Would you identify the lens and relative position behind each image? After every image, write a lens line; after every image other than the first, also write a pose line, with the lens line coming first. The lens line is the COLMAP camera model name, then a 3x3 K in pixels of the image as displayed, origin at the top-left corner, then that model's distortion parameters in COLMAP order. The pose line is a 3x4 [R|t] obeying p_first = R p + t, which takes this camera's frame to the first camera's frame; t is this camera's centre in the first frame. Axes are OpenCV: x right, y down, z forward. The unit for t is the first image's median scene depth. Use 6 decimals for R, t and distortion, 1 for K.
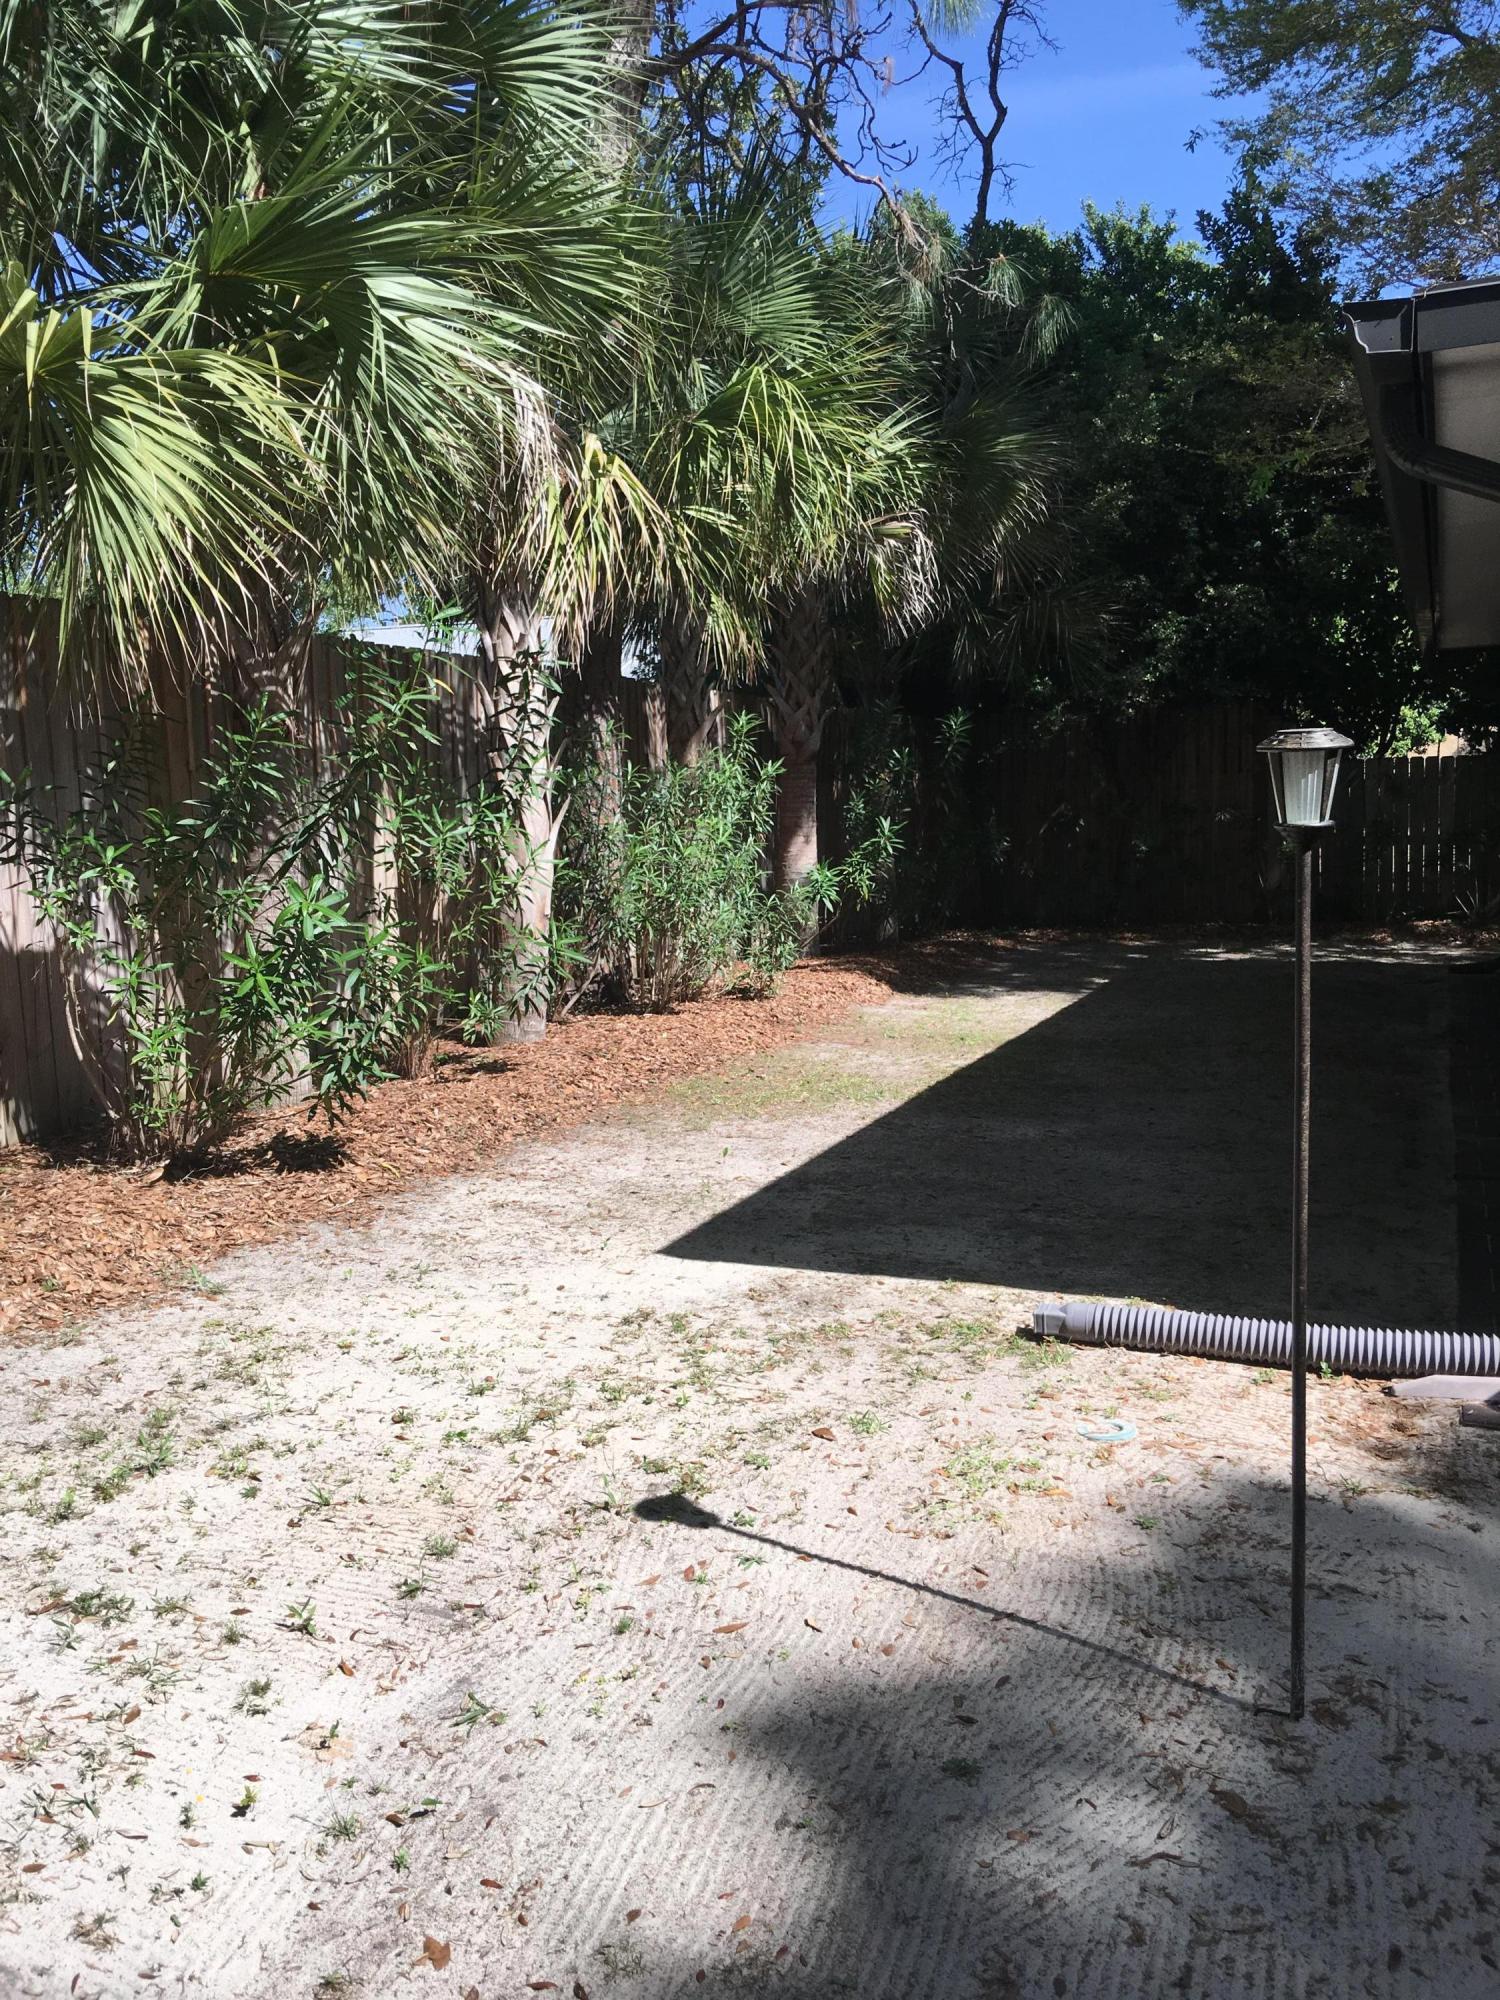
lens RADIAL K [[1700.4, 0, 750.0], [0, 1700.4, 1000.0], [0, 0, 1]] dist [0.075557, -0.144663]
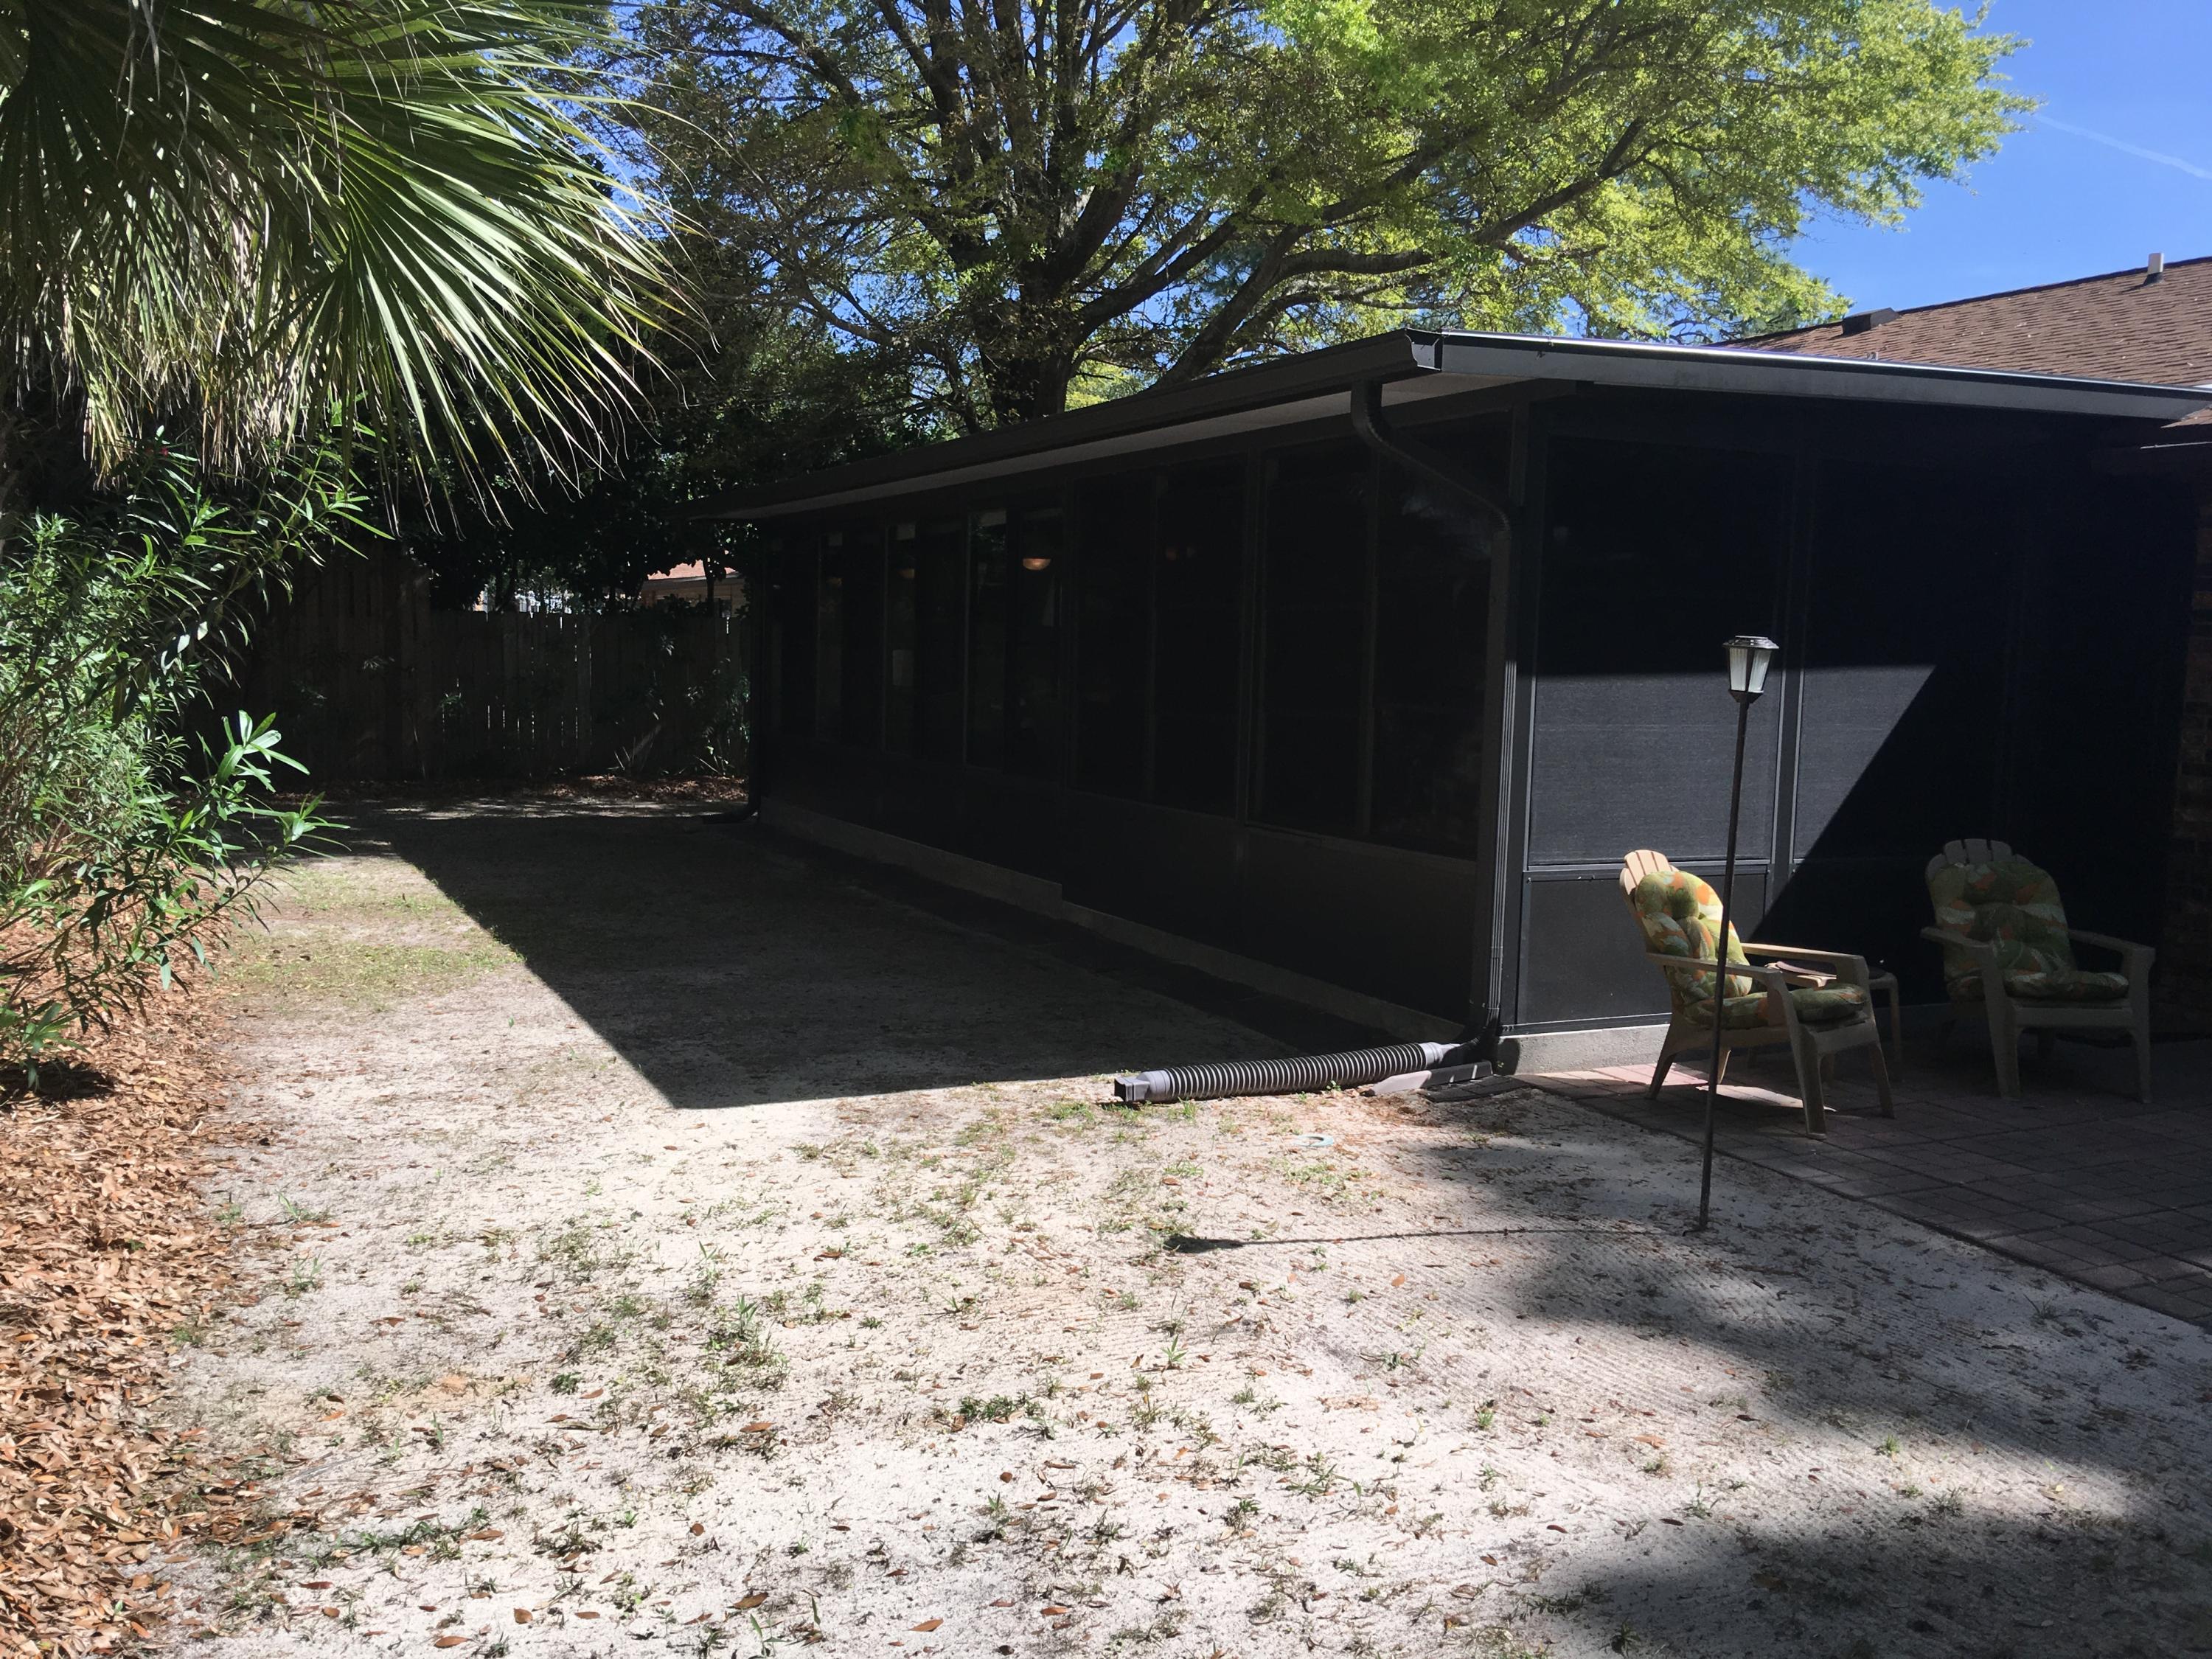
lens RADIAL K [[1880.7, 0, 1106.0], [0, 1880.7, 829.5], [0, 0, 1]] dist [0.075557, -0.144663]
pose [[0.659850, -0.030918, 0.750761, -1.191243], [0.048475, 0.998823, -0.001472, 0.005864], [-0.749832, 0.037364, 0.660572, 0.175311]]
